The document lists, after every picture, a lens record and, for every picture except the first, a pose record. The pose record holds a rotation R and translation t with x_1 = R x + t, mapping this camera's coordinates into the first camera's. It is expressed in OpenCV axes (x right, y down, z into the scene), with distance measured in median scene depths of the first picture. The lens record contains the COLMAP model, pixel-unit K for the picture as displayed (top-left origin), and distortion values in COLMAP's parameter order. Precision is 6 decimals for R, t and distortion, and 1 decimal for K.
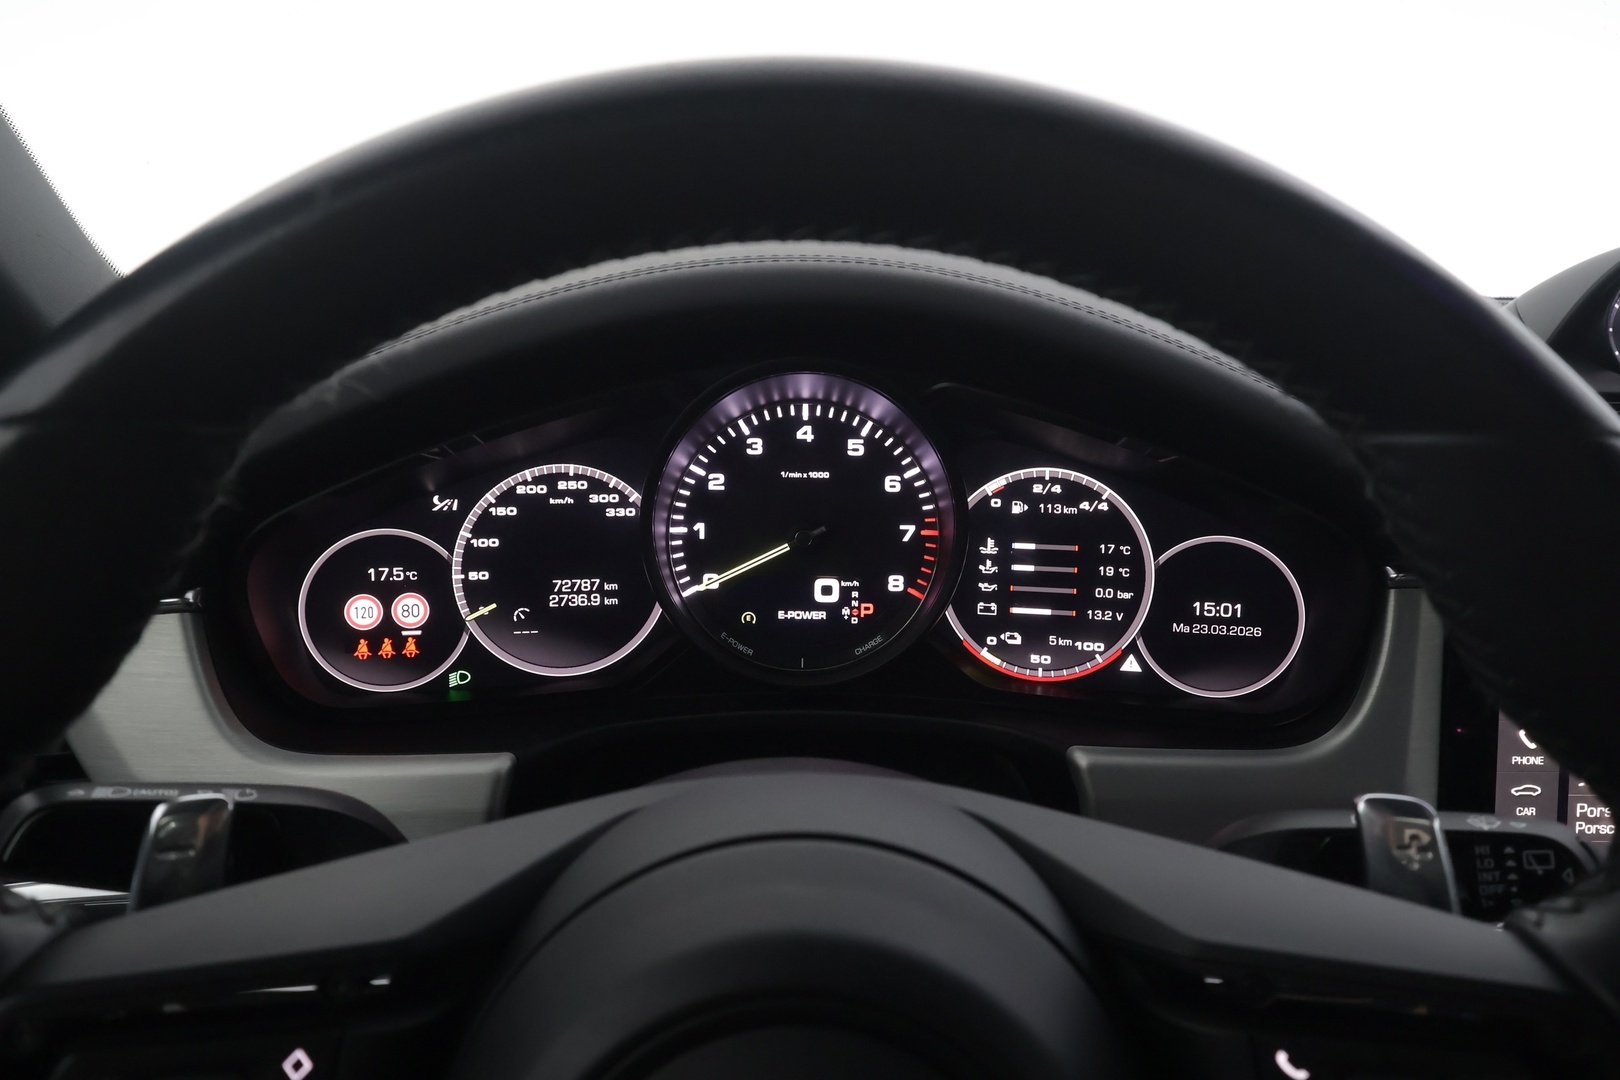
lens RADIAL K [[1273.2, 0, 811.0], [0, 1273.2, 538.4], [0, 0, 1]] dist [-0.006912, 0.018188]
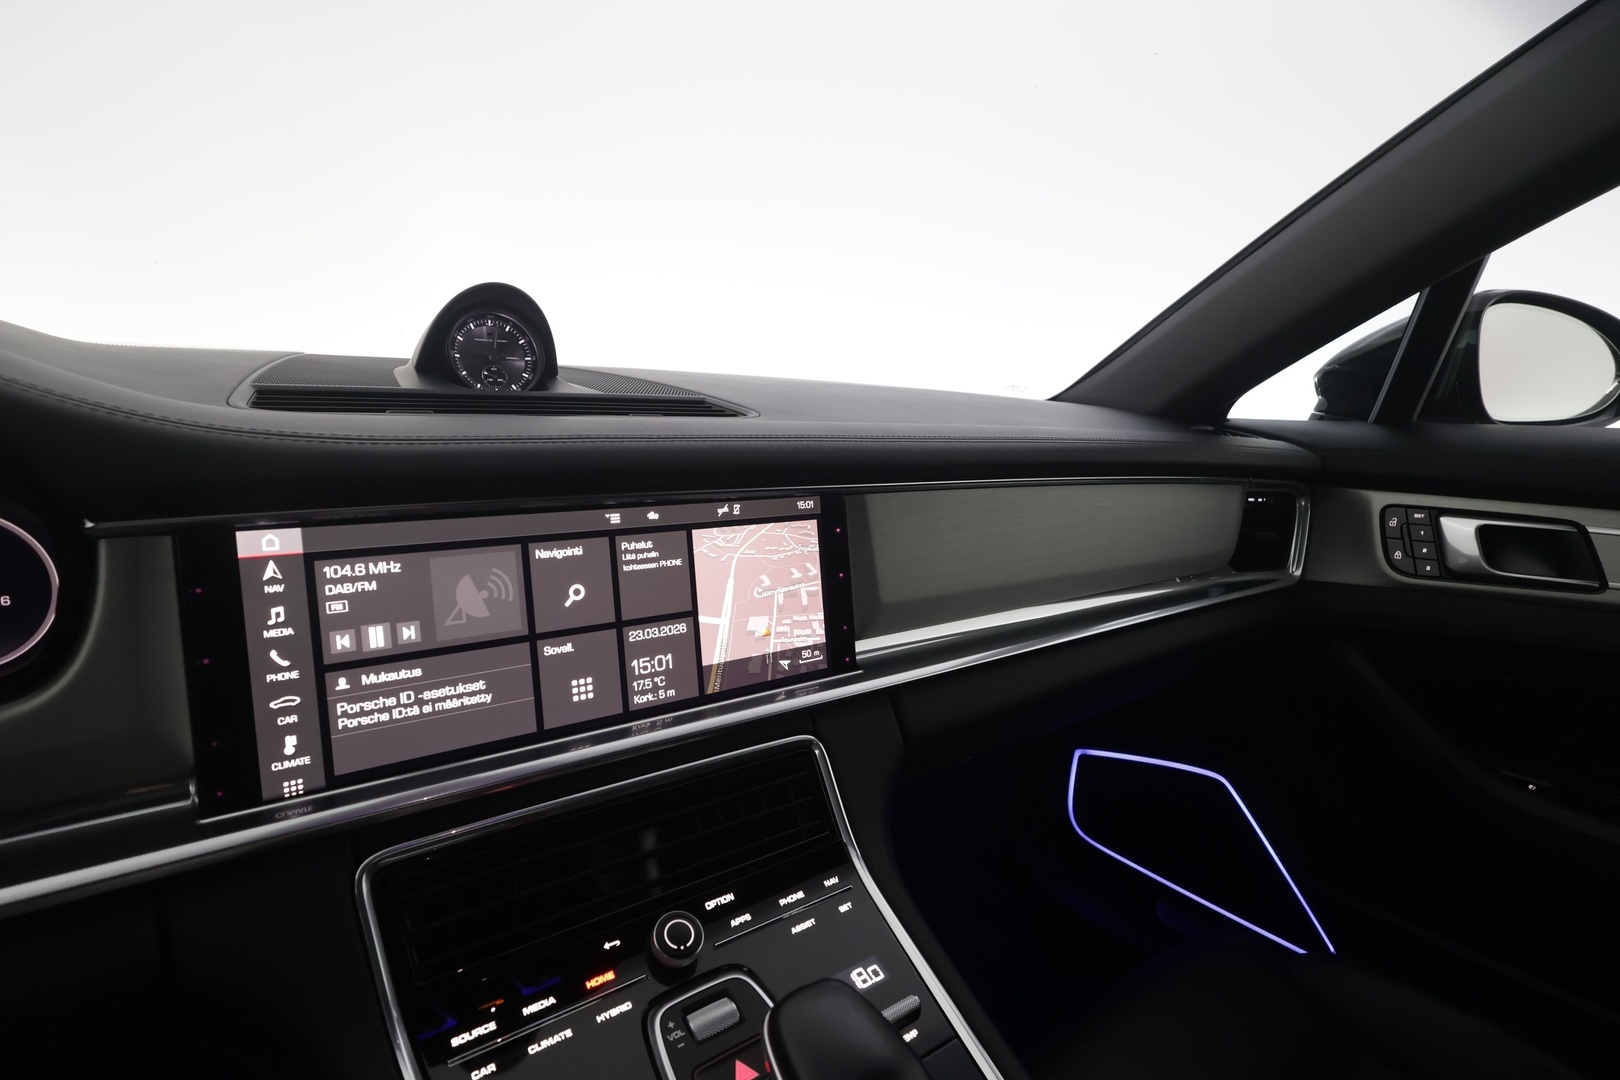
lens RADIAL K [[811.7, 0, 816.0], [0, 811.7, 541.7], [0, 0, 1]] dist [-0.004320, 0.003196]
pose [[0.801334, -0.088751, 0.591598, 0.484929], [0.114732, 0.993376, -0.006382, 0.103680], [-0.587112, 0.072990, 0.806208, 0.093954]]
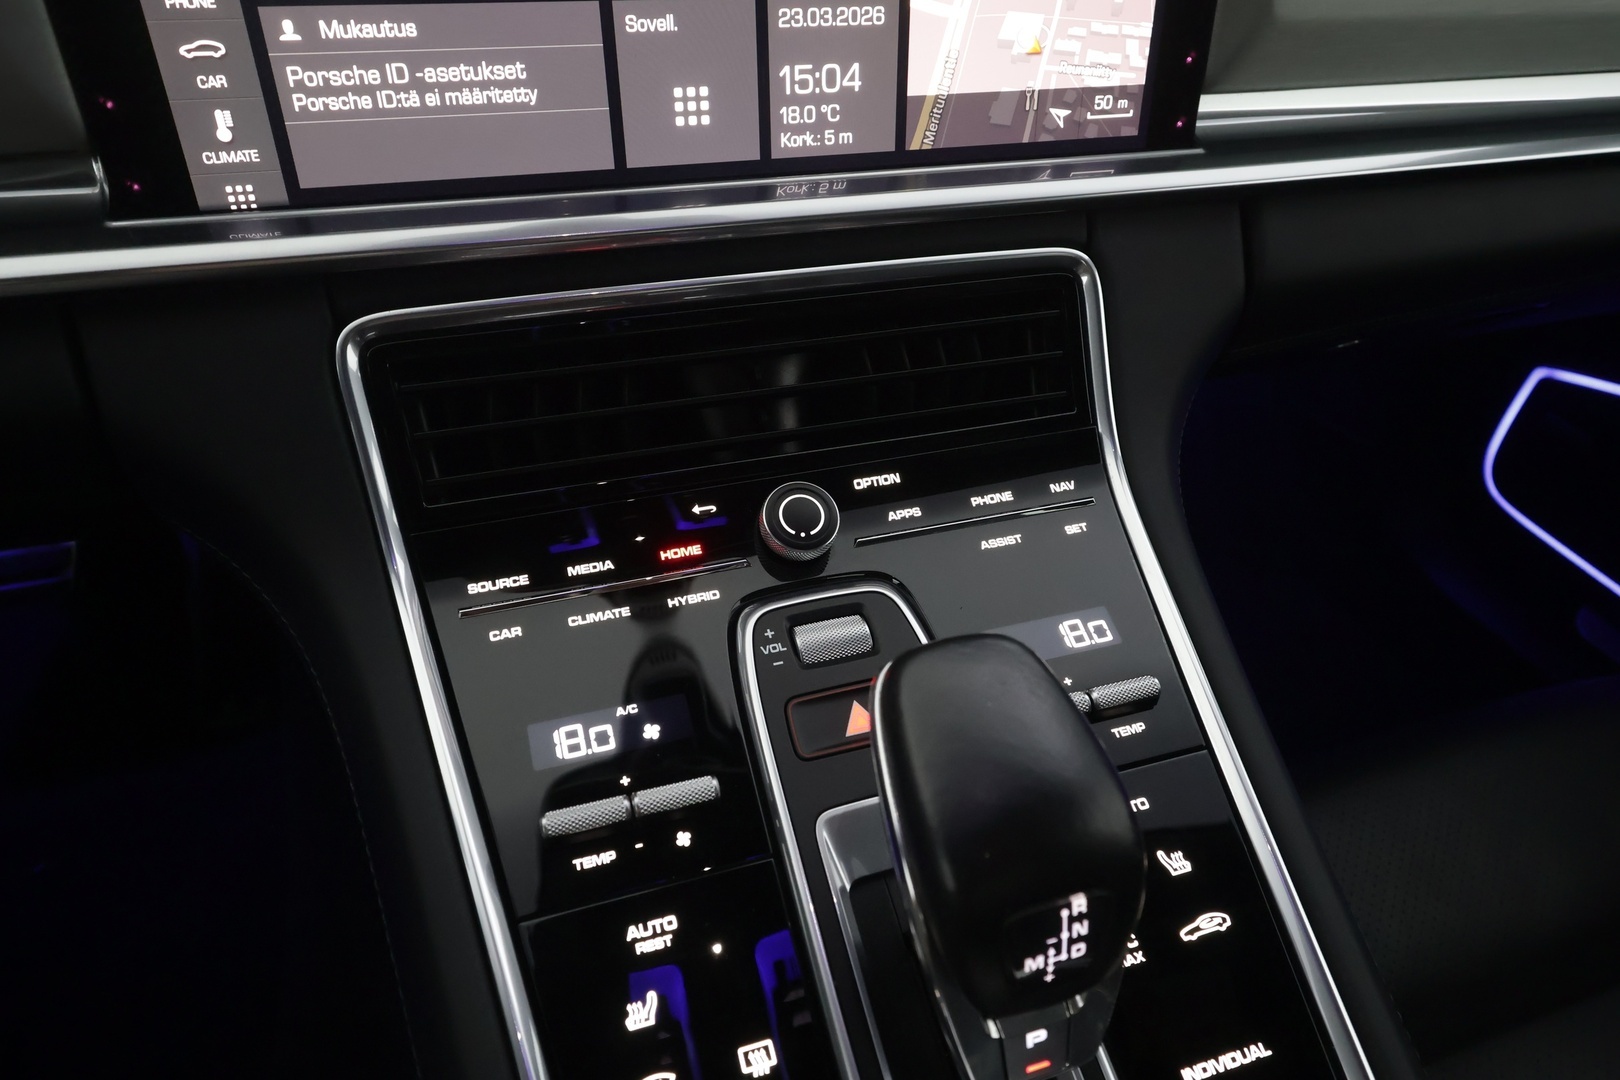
lens RADIAL K [[1022.1, 0, 813.8], [0, 1022.1, 547.3], [0, 0, 1]] dist [0.000765, -0.003278]
pose [[0.949592, -0.168053, 0.264638, 0.636807], [0.037632, 0.899175, 0.435967, 0.195980], [-0.311222, -0.404032, 0.860174, 0.263034]]
